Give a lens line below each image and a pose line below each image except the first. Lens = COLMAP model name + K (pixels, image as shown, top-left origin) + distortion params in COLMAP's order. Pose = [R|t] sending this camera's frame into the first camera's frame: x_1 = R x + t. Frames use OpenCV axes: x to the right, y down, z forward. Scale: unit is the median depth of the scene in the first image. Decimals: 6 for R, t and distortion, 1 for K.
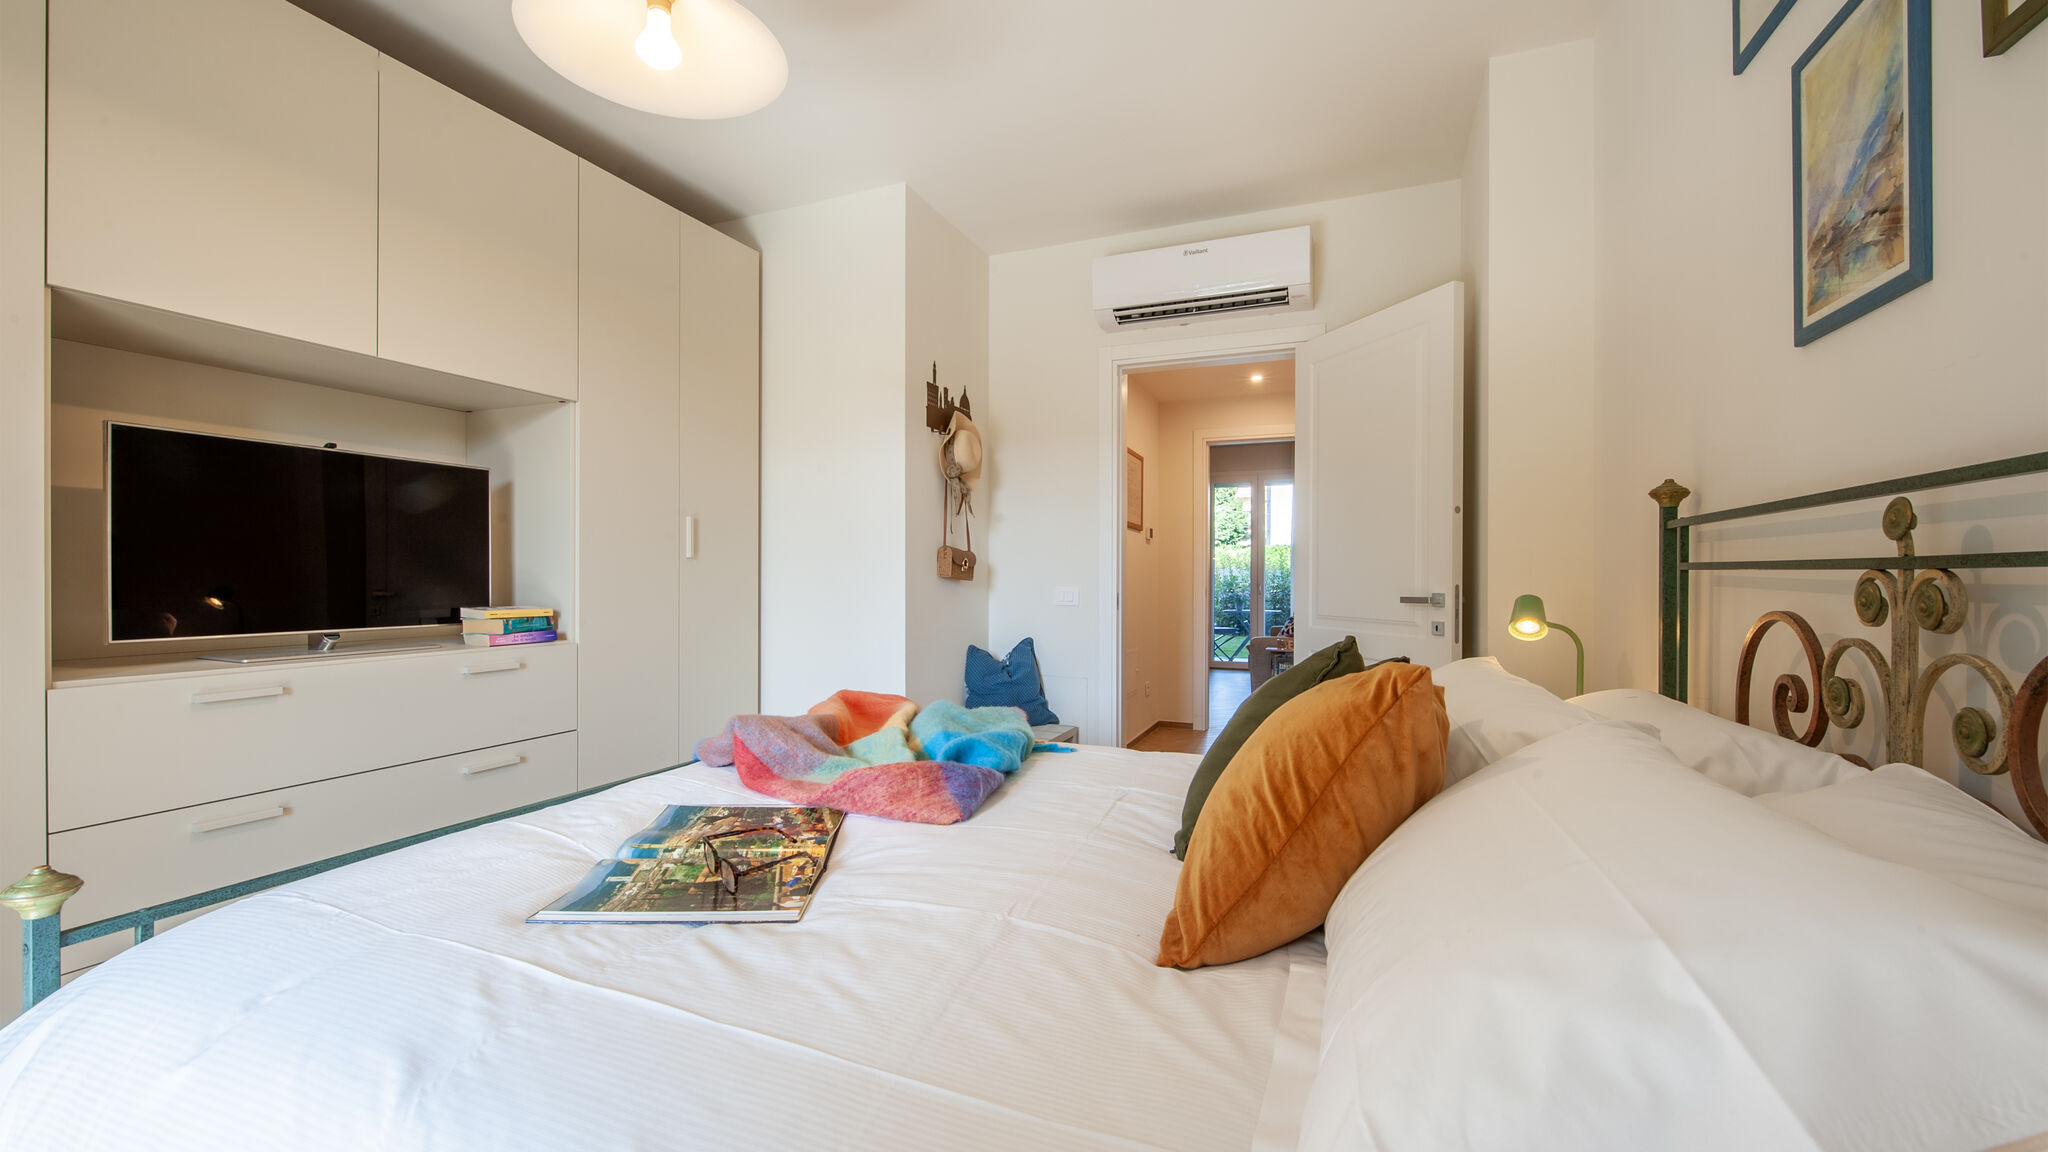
lens RADIAL K [[803.2, 0, 1024.0], [0, 803.2, 576.0], [0, 0, 1]] dist [-0.012953, -0.000392]
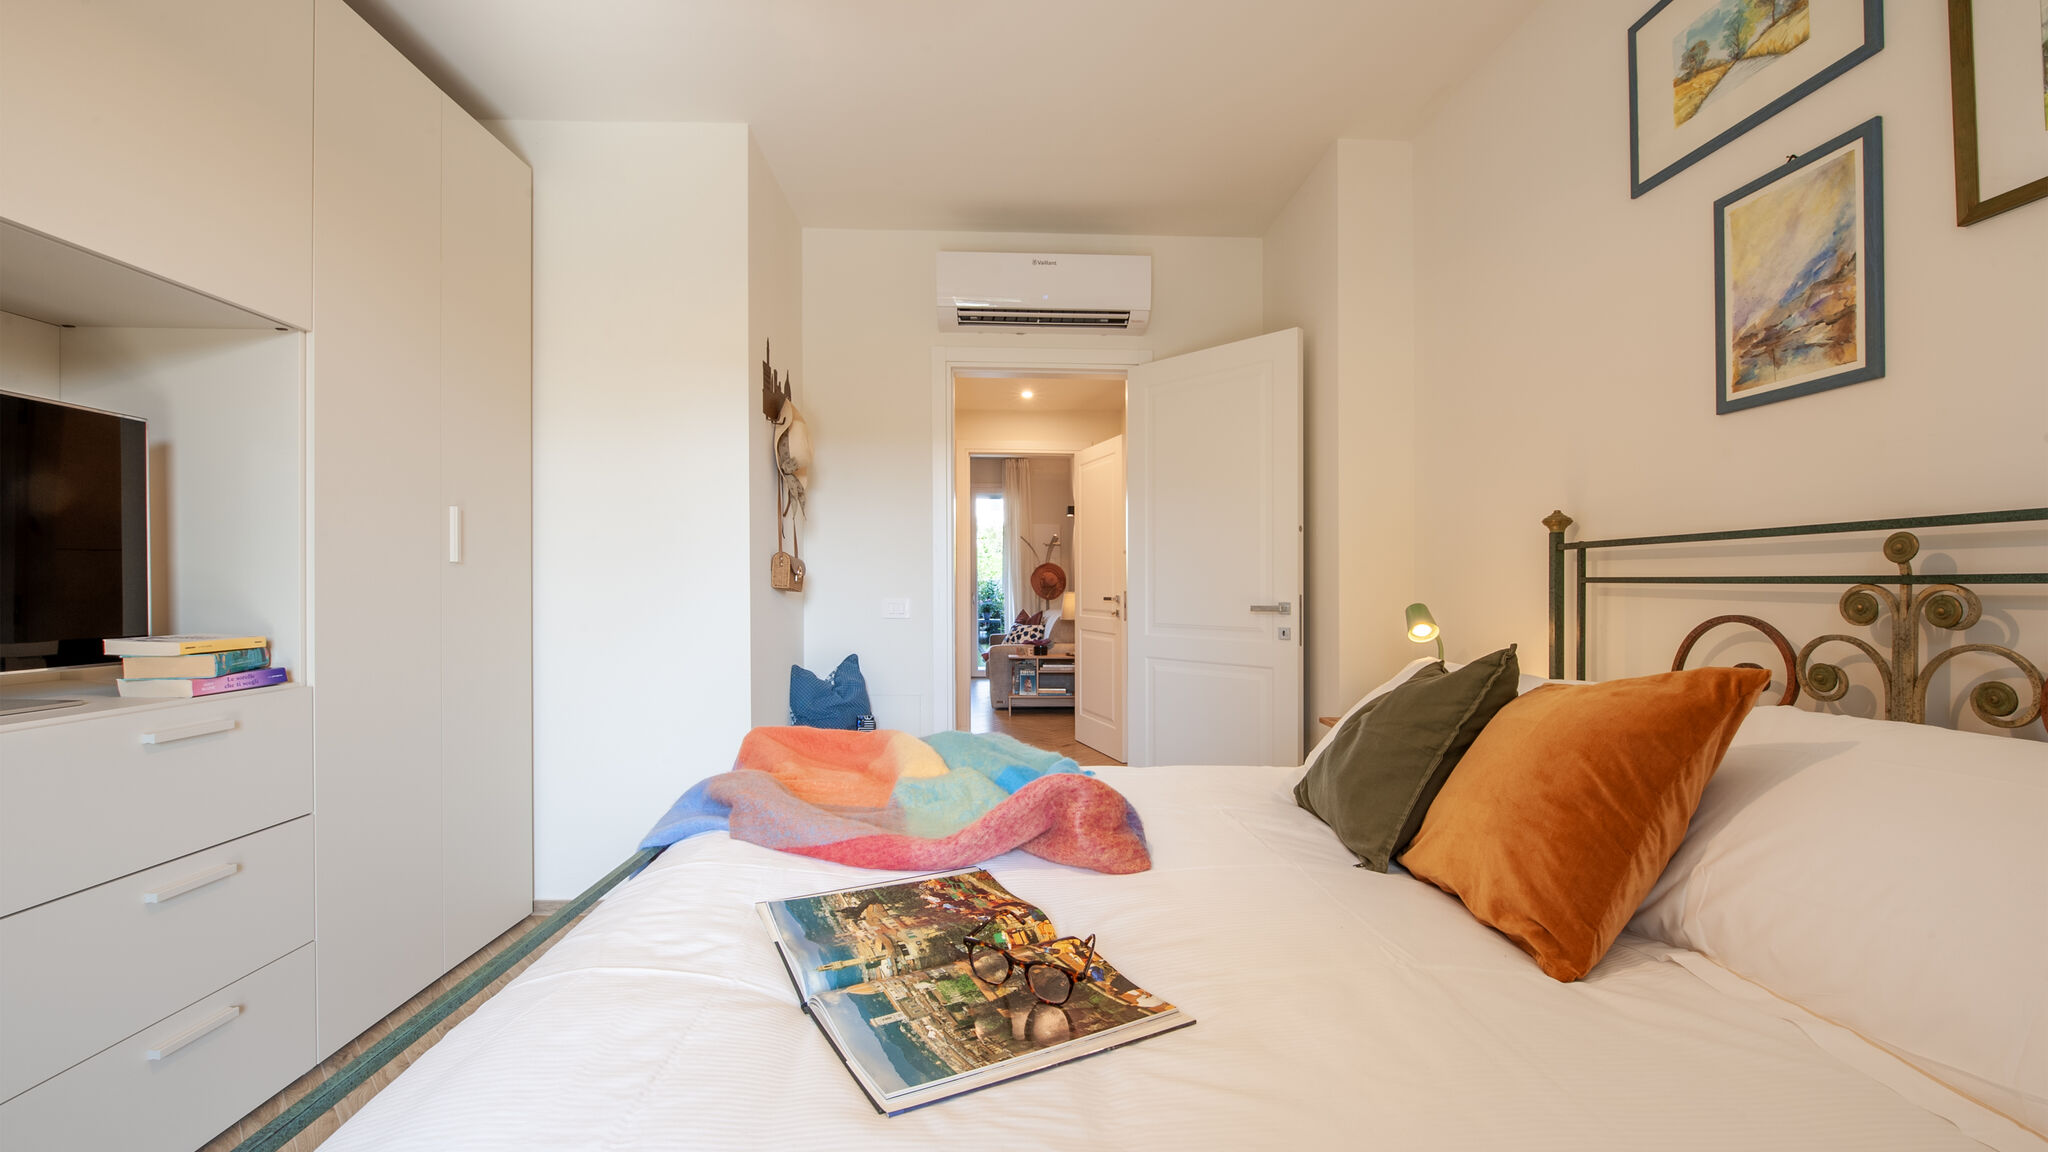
lens RADIAL K [[810.0, 0, 1024.0], [0, 810.0, 576.0], [0, 0, 1]] dist [-0.009990, -0.000341]
pose [[0.908300, 0.006421, 0.418270, -0.480769], [-0.001216, 0.999918, -0.012709, -0.001744], [-0.418317, 0.011035, 0.908234, 0.206130]]
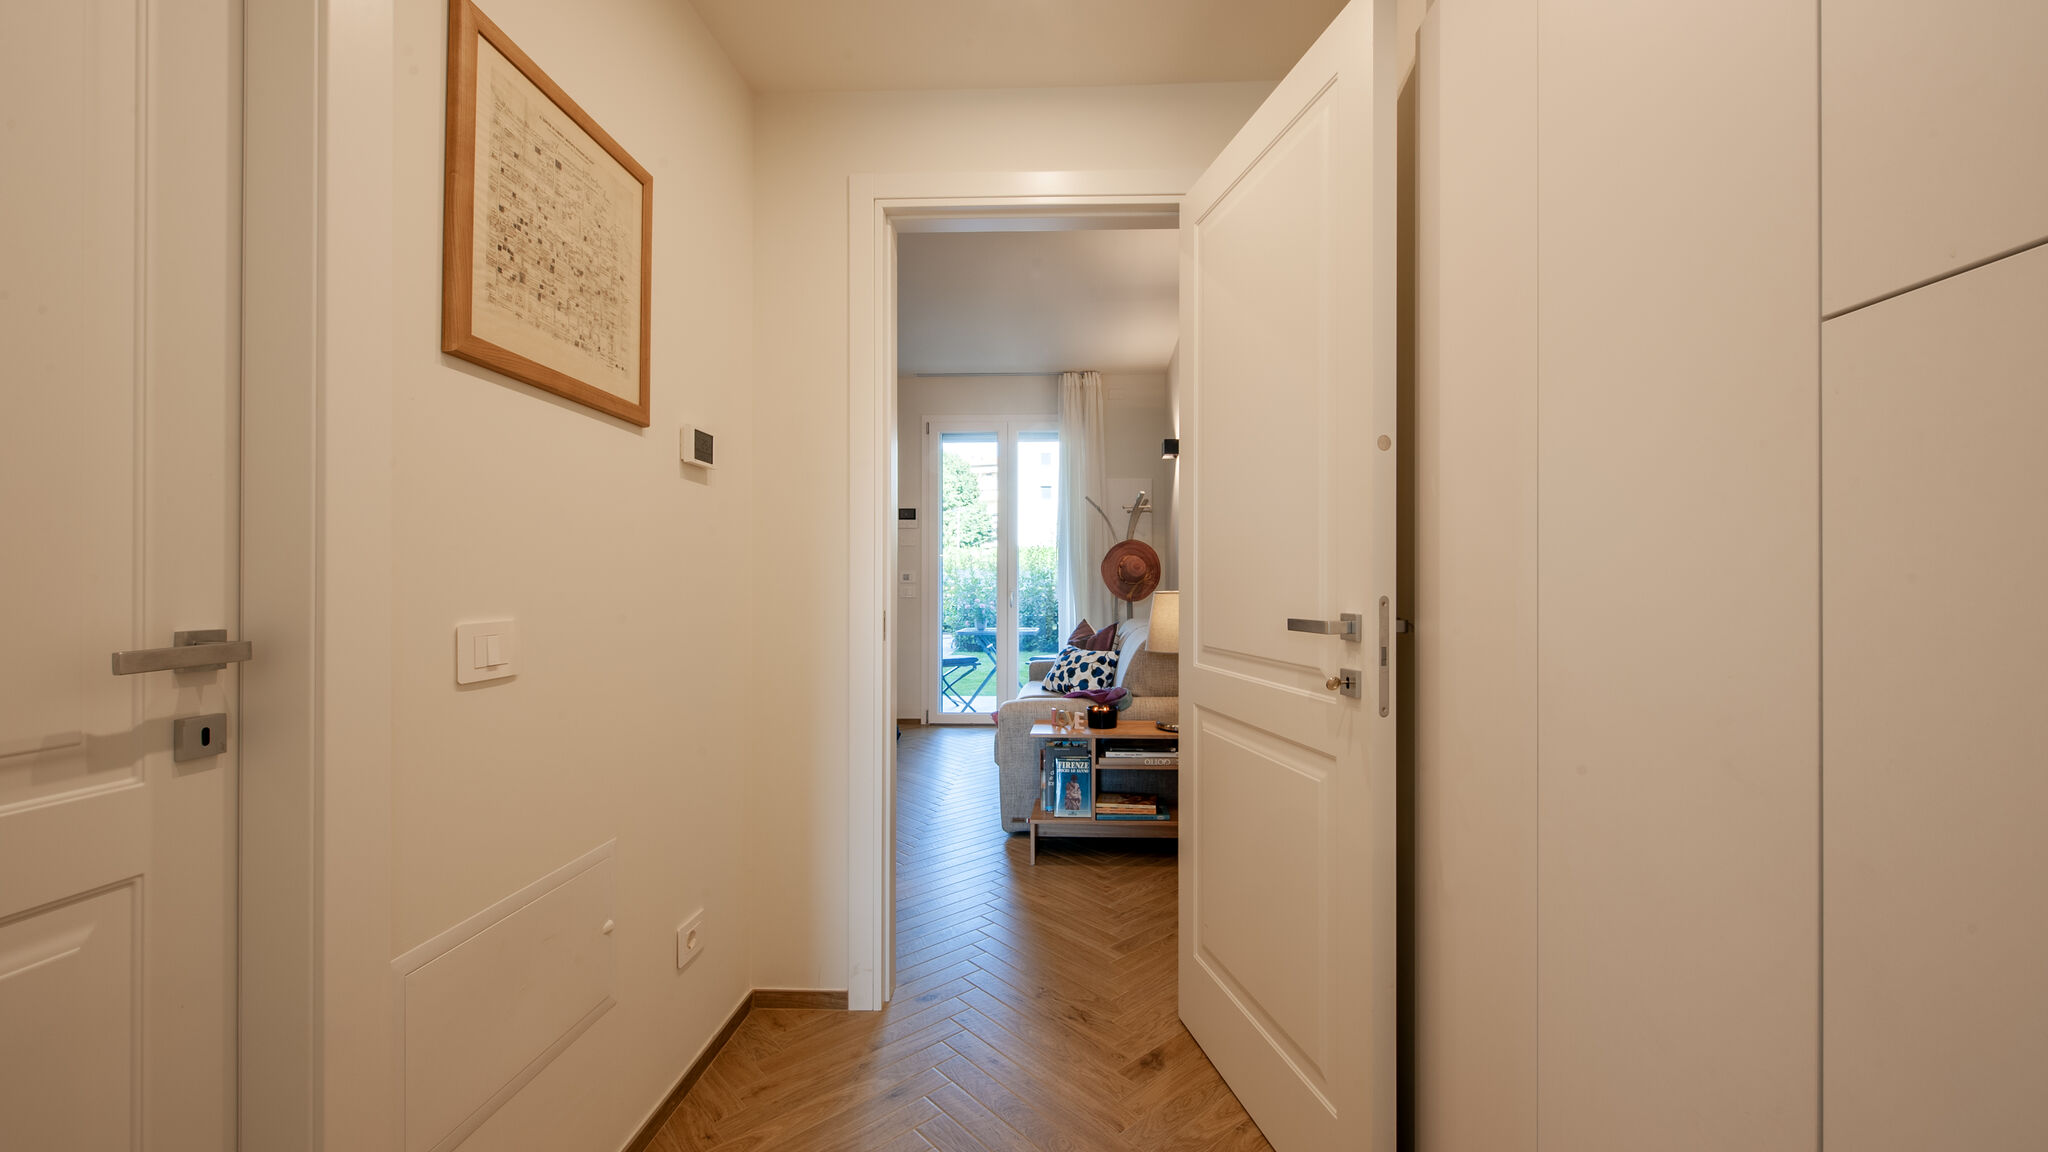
lens RADIAL K [[803.2, 0, 1024.0], [0, 803.2, 576.0], [0, 0, 1]] dist [-0.012953, -0.000392]
pose [[0.952130, 0.004555, 0.305660, 0.647592], [-0.003699, 0.999987, -0.003379, -0.002036], [-0.305671, 0.002086, 0.952135, 2.326087]]
